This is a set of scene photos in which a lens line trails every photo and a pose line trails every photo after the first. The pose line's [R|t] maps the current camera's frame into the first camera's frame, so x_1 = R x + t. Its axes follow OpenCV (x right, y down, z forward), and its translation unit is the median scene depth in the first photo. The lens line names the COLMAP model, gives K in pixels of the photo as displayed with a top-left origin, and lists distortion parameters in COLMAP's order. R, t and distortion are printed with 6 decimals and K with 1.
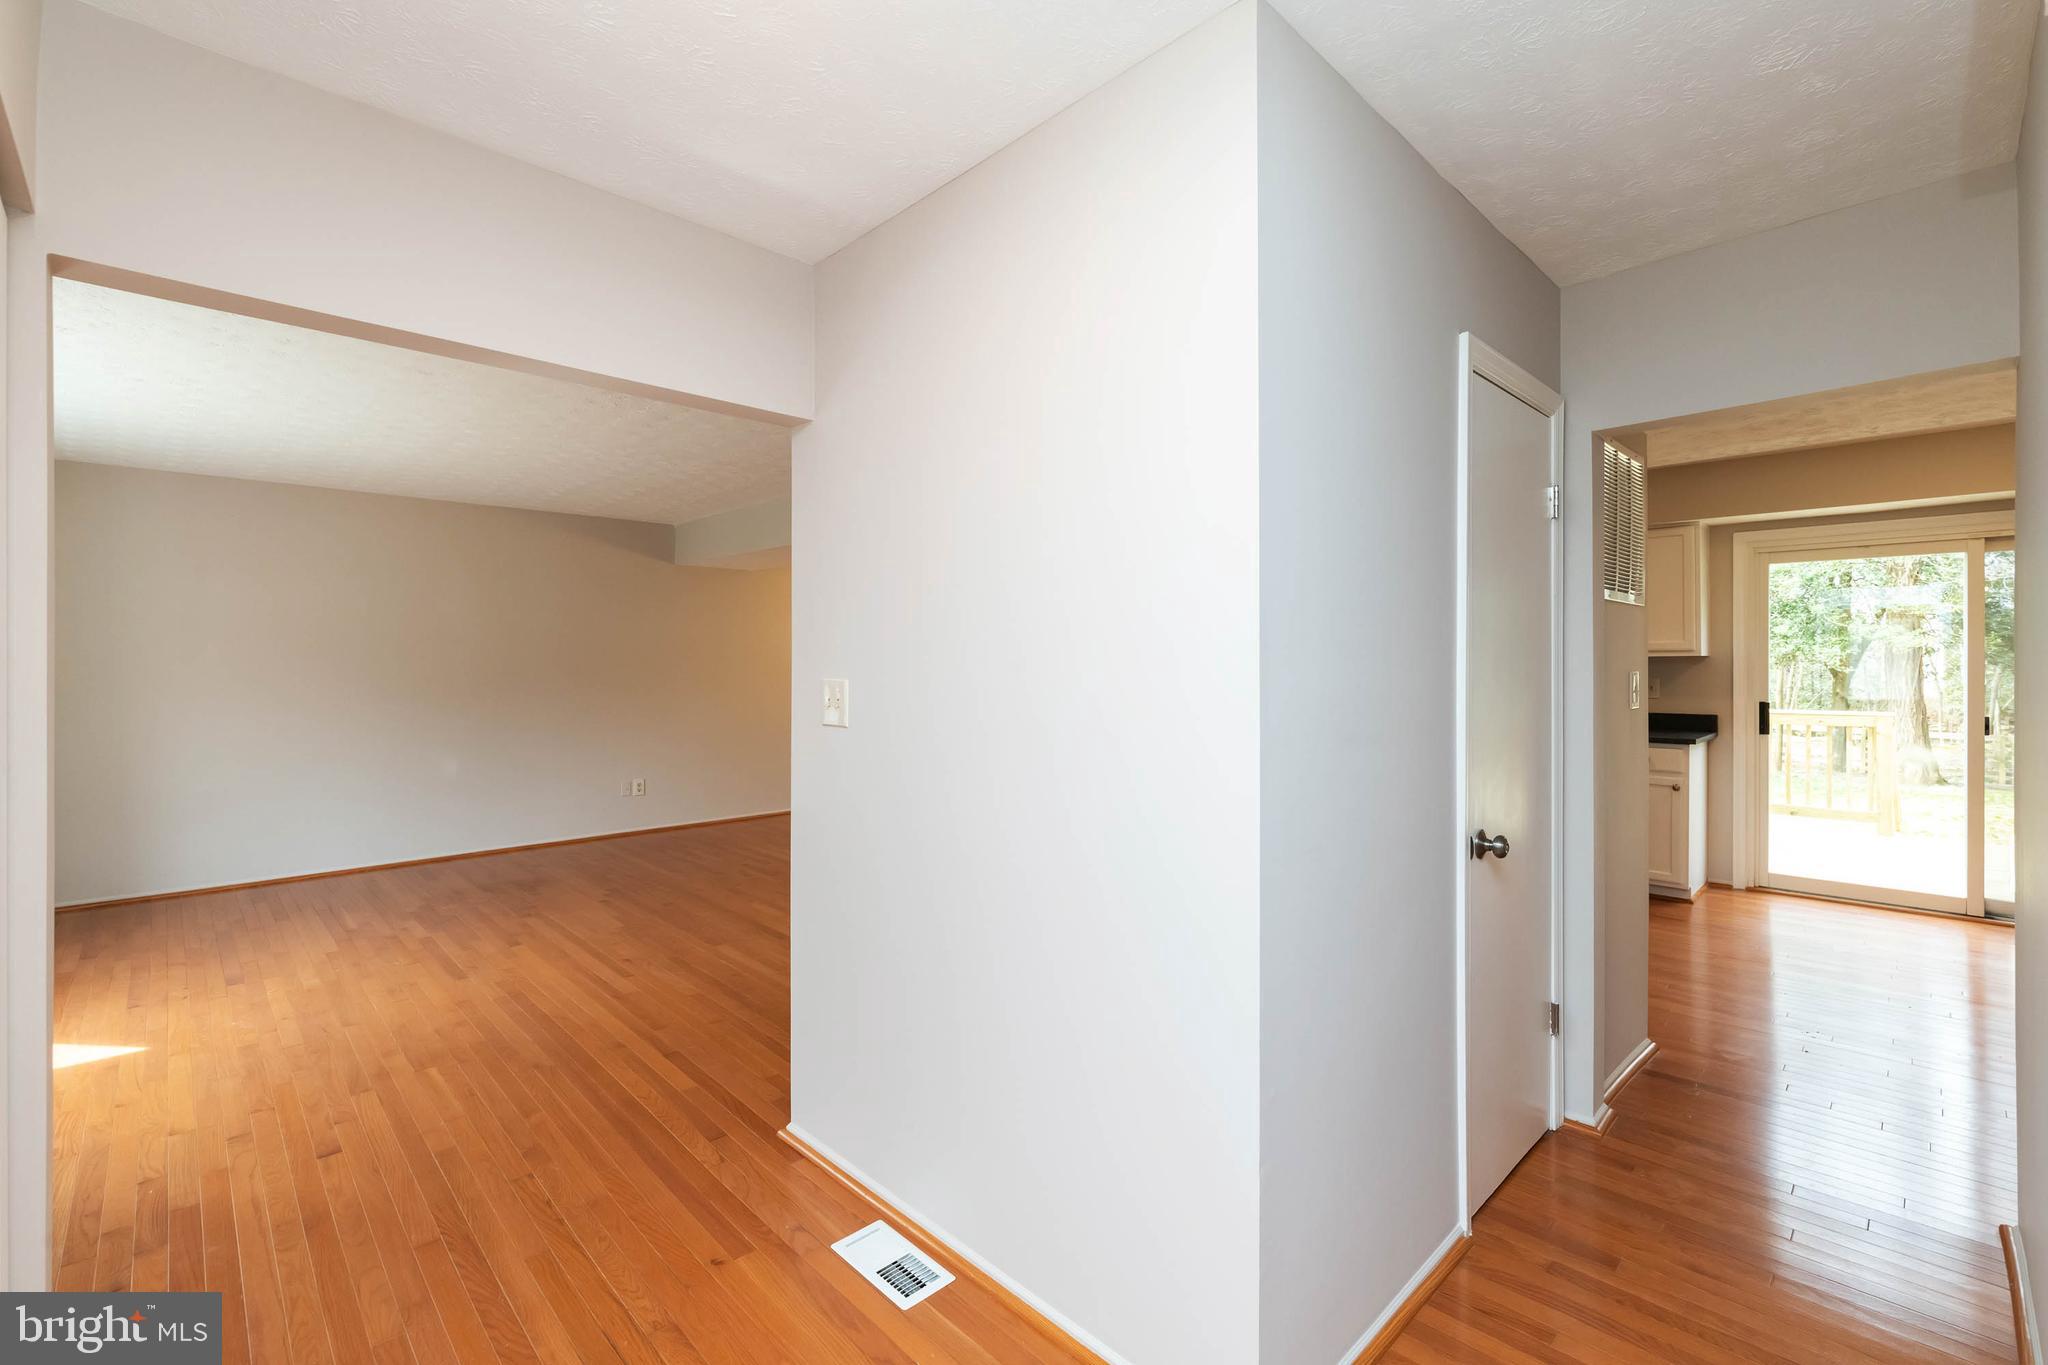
lens RADIAL K [[879.1, 0, 1018.1], [0, 879.1, 665.3], [0, 0, 1]] dist [0.000935, -0.000092]
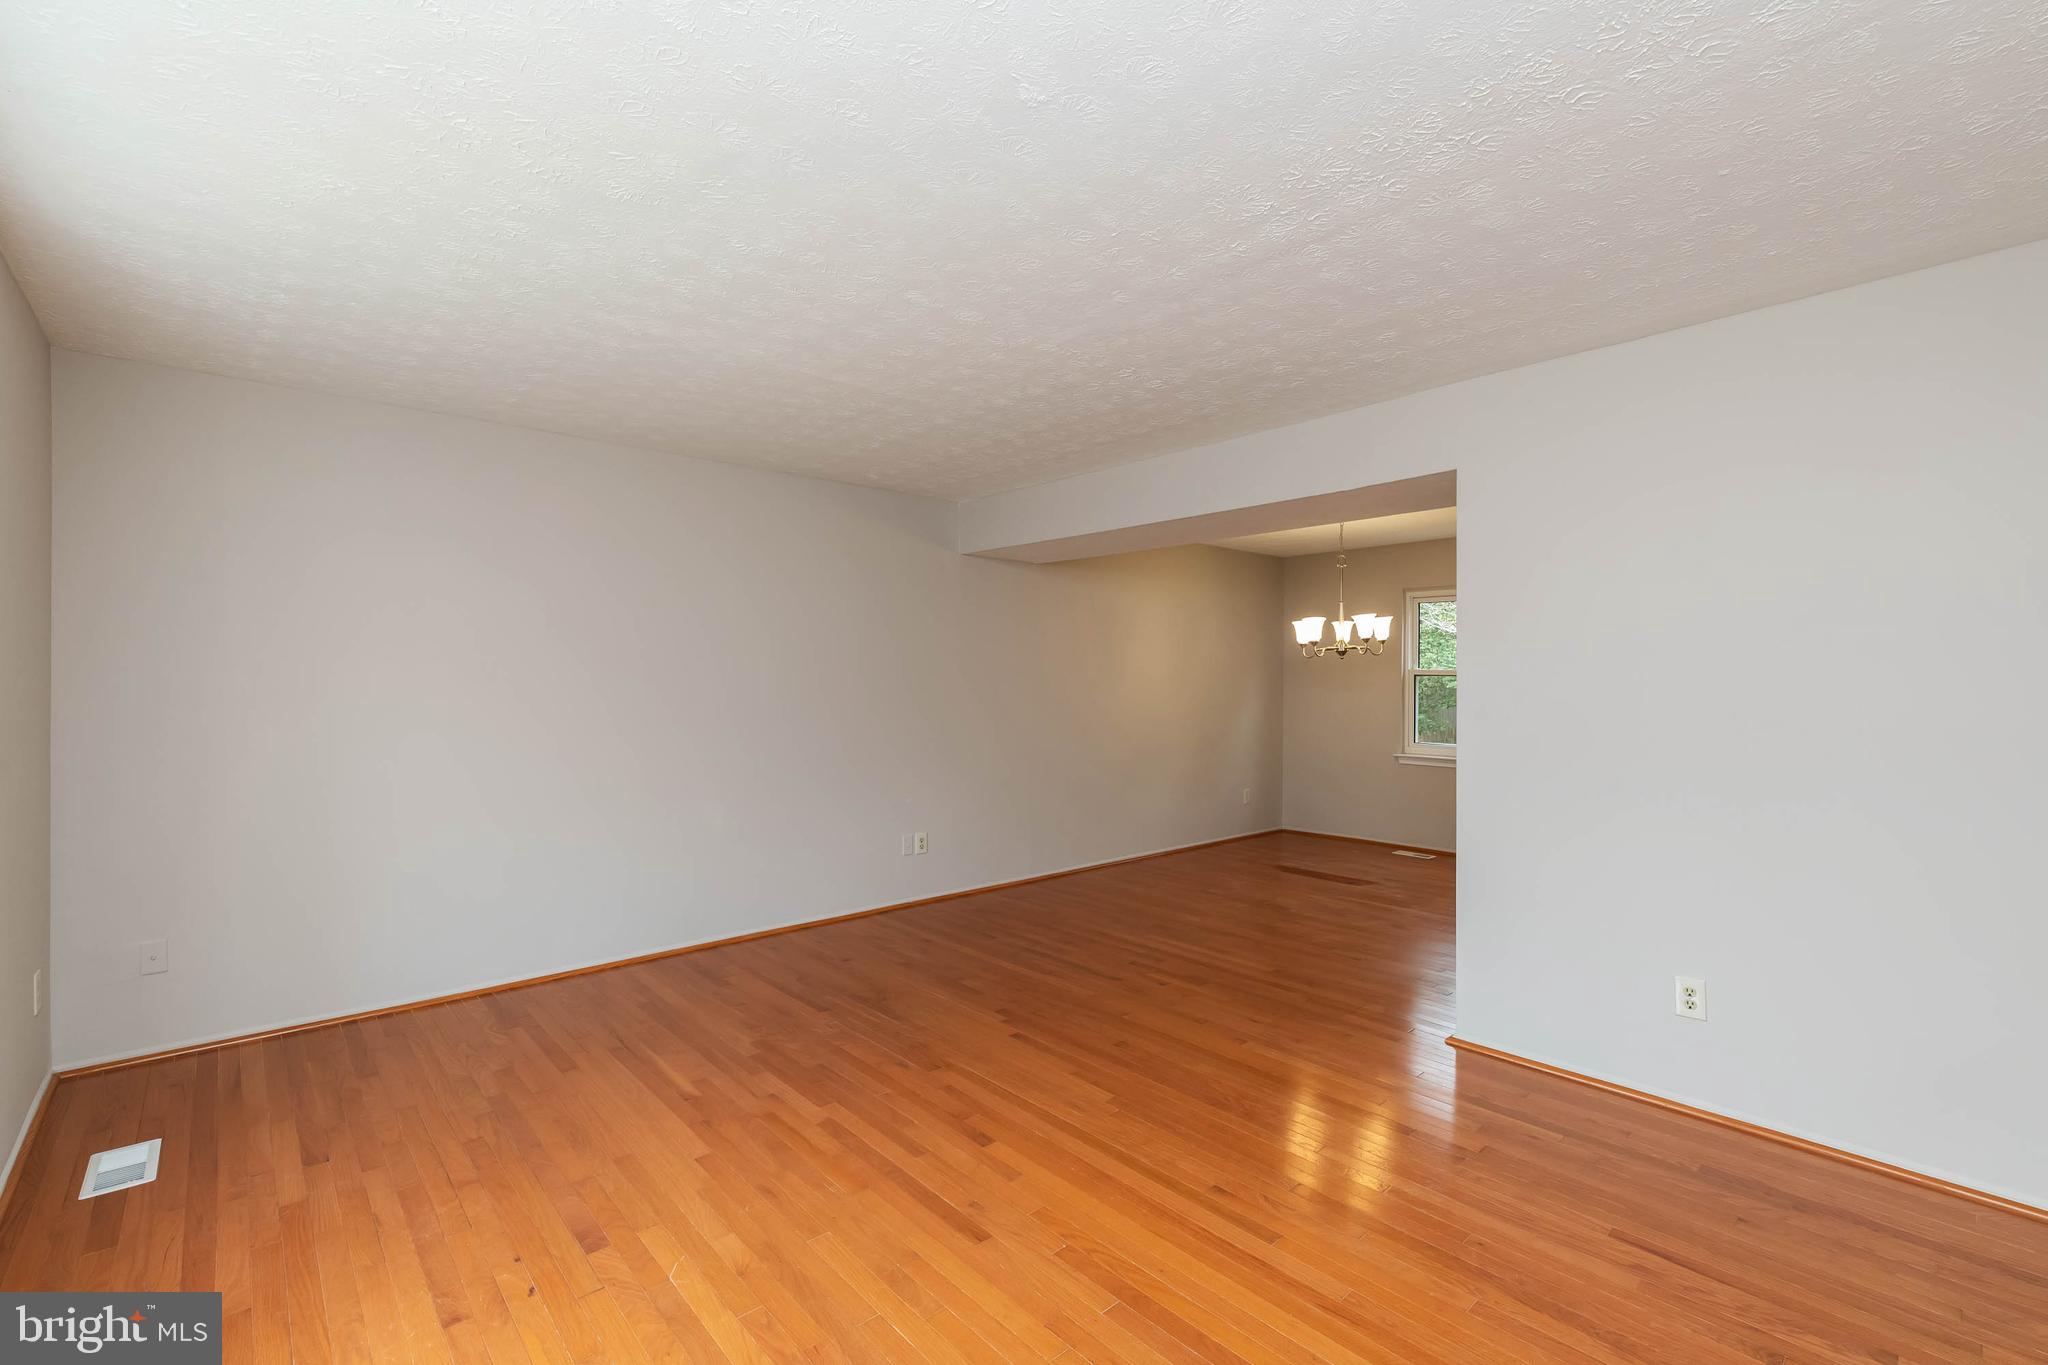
lens RADIAL K [[879.1, 0, 1034.9], [0, 879.1, 684.5], [0, 0, 1]] dist [0.000935, -0.000092]
pose [[0.999571, 0.002603, -0.029184, -0.556867], [-0.002637, 0.999996, -0.001140, 0.000018], [0.029181, 0.001216, 0.999573, 0.415467]]
